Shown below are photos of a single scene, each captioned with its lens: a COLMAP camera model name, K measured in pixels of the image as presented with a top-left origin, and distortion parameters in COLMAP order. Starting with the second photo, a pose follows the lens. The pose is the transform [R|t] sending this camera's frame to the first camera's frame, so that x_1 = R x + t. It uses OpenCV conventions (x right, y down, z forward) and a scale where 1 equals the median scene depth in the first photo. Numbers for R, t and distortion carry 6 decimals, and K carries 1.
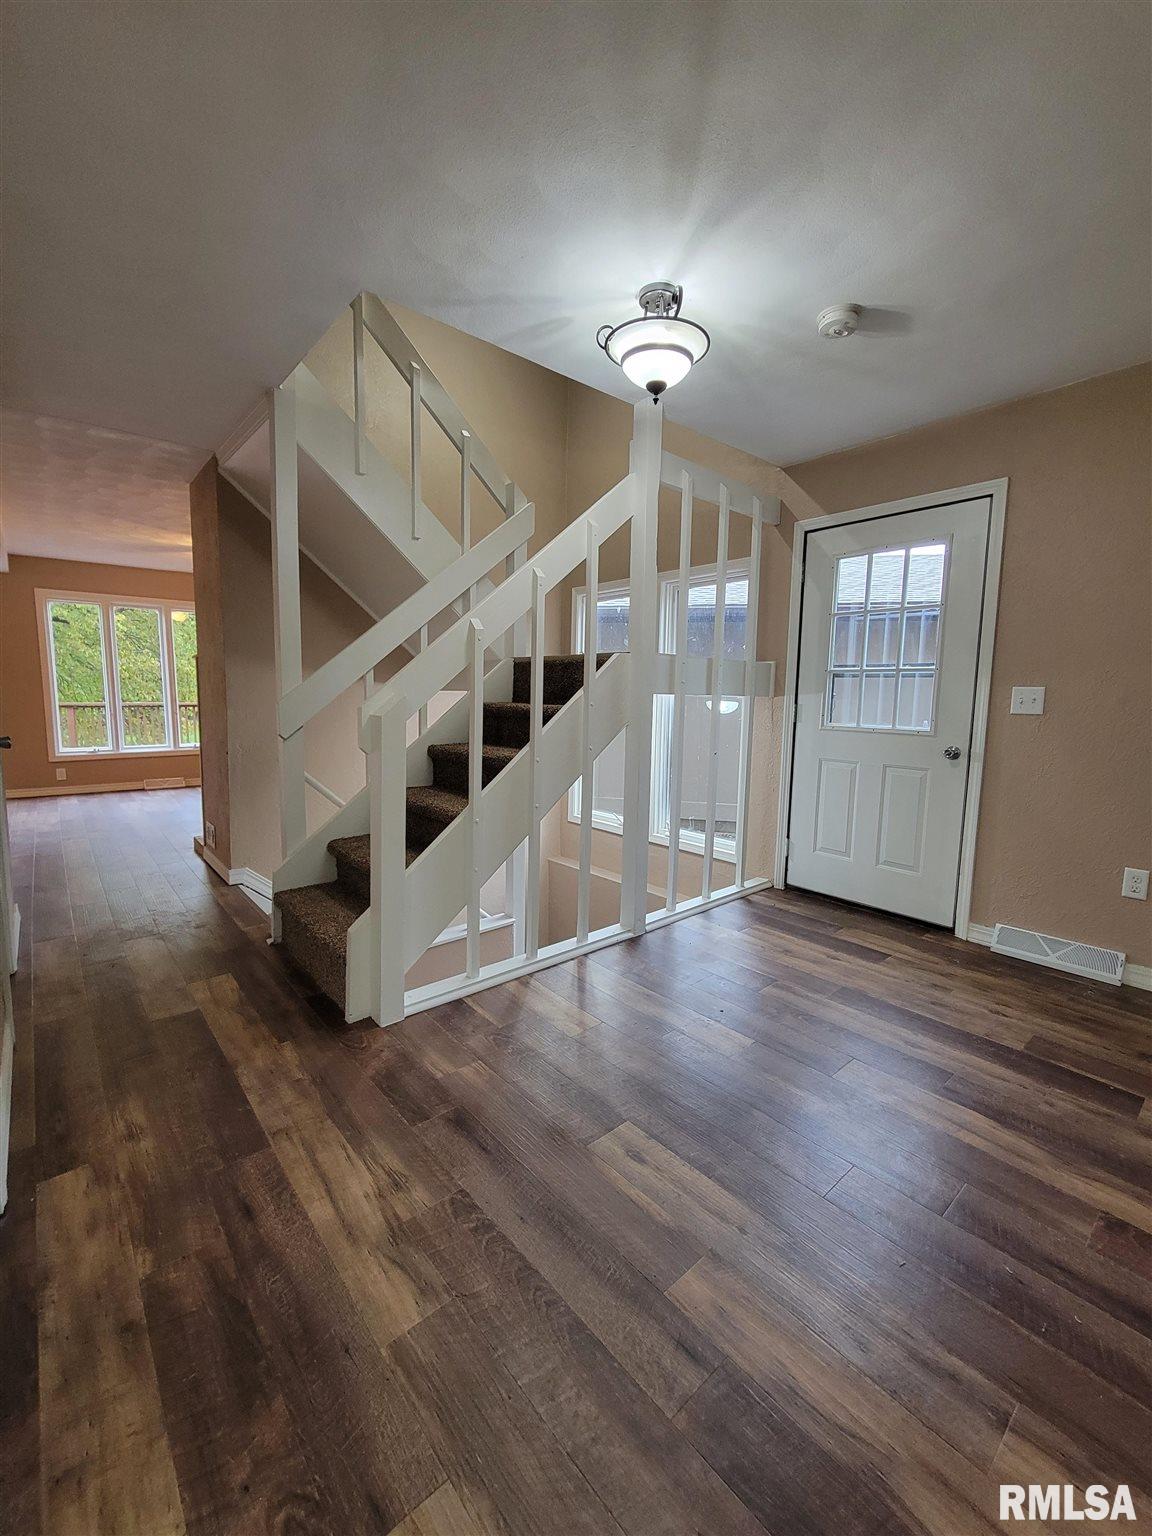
lens RADIAL K [[624.2, 0, 593.6], [0, 624.2, 768.6], [0, 0, 1]] dist [-0.000726, -0.000103]
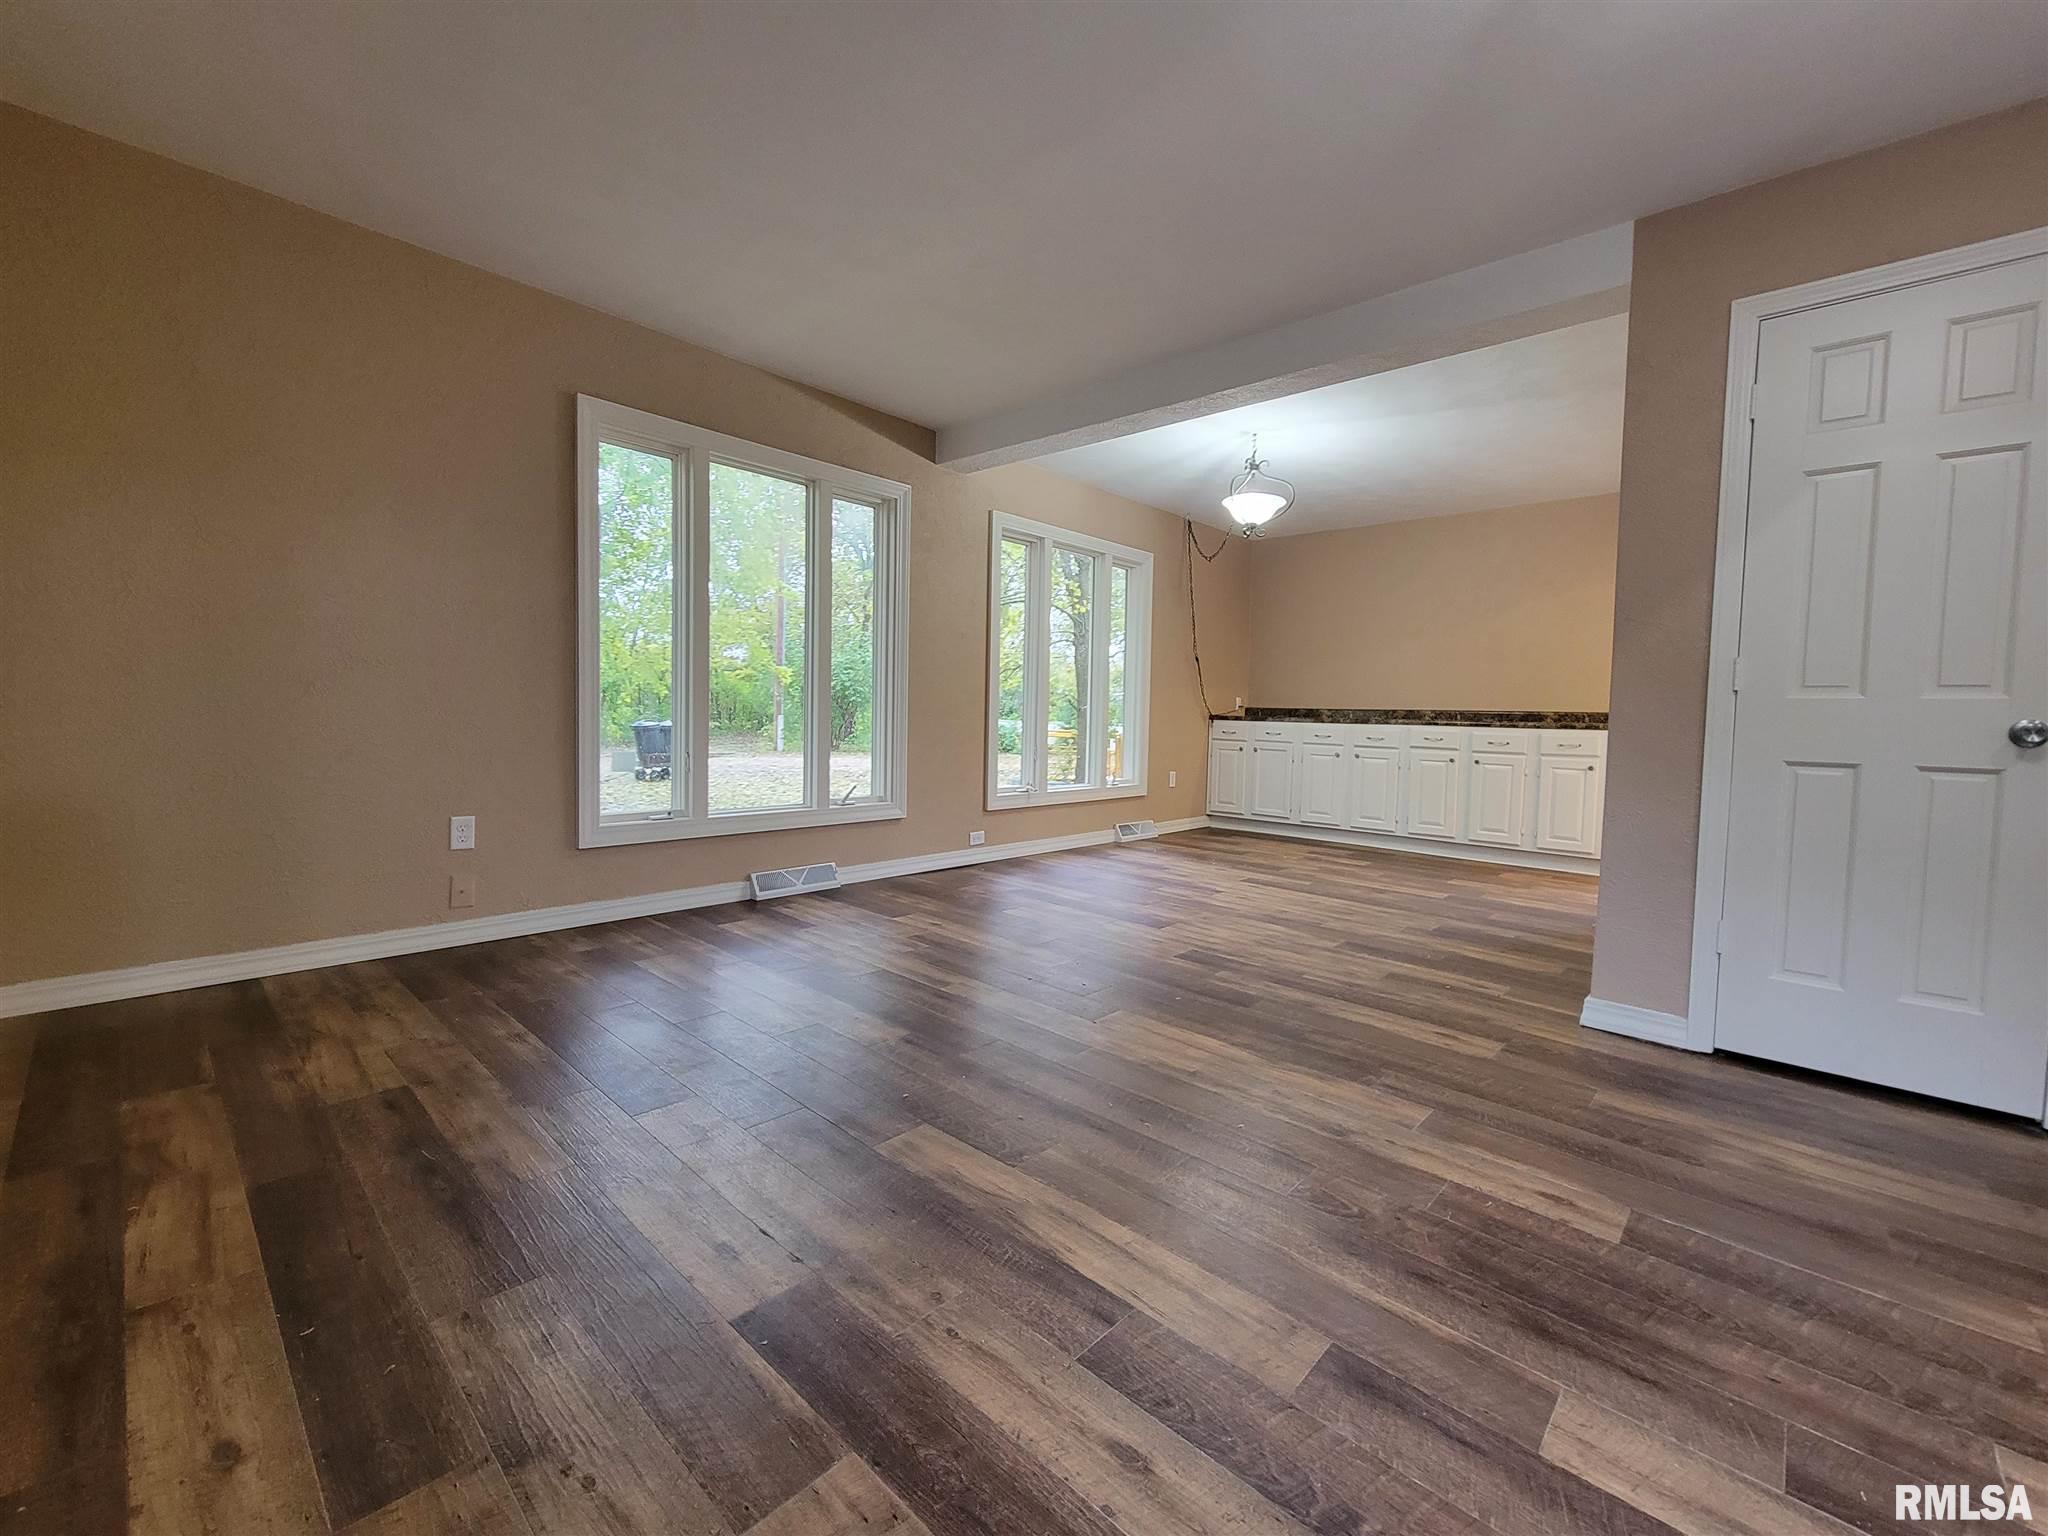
lens RADIAL K [[832.3, 0, 1024.0], [0, 832.3, 768.0], [0, 0, 1]] dist [-0.000726, -0.000103]
pose [[-0.994504, -0.035436, -0.098519, 0.834755], [-0.052834, 0.982241, 0.180034, -0.052610], [0.090389, 0.184249, -0.978714, 1.829226]]
